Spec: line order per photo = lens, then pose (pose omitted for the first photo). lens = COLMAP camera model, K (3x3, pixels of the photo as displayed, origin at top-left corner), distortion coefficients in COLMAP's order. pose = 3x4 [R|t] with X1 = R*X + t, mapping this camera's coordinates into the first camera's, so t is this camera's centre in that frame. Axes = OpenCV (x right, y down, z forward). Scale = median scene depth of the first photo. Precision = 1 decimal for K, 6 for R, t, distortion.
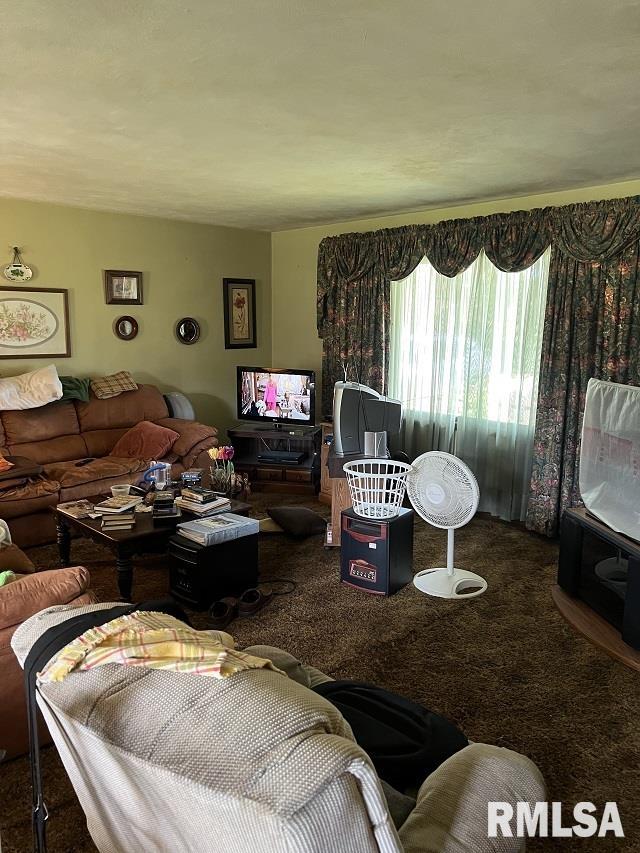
lens RADIAL K [[589.4, 0, 320.0], [0, 589.4, 426.5], [0, 0, 1]] dist [0.001921, -0.003421]
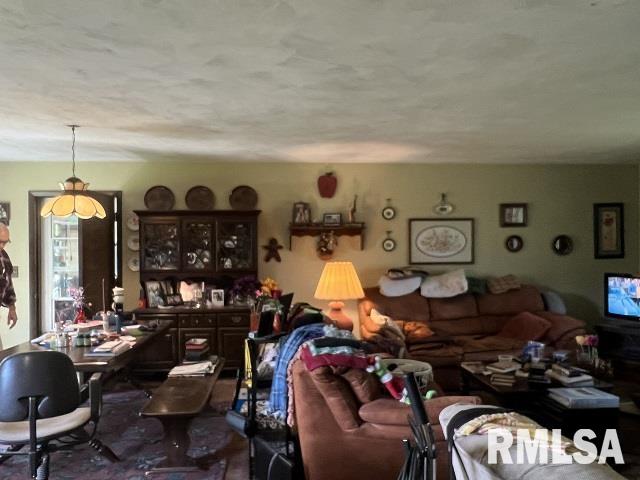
lens RADIAL K [[520.5, 0, 320.0], [0, 520.5, 240.0], [0, 0, 1]] dist [-0.000438, -0.005160]
pose [[0.782153, -0.021116, -0.622729, 0.081830], [-0.092241, 0.984489, -0.149239, 0.053035], [0.616221, 0.174169, 0.768073, -0.236567]]
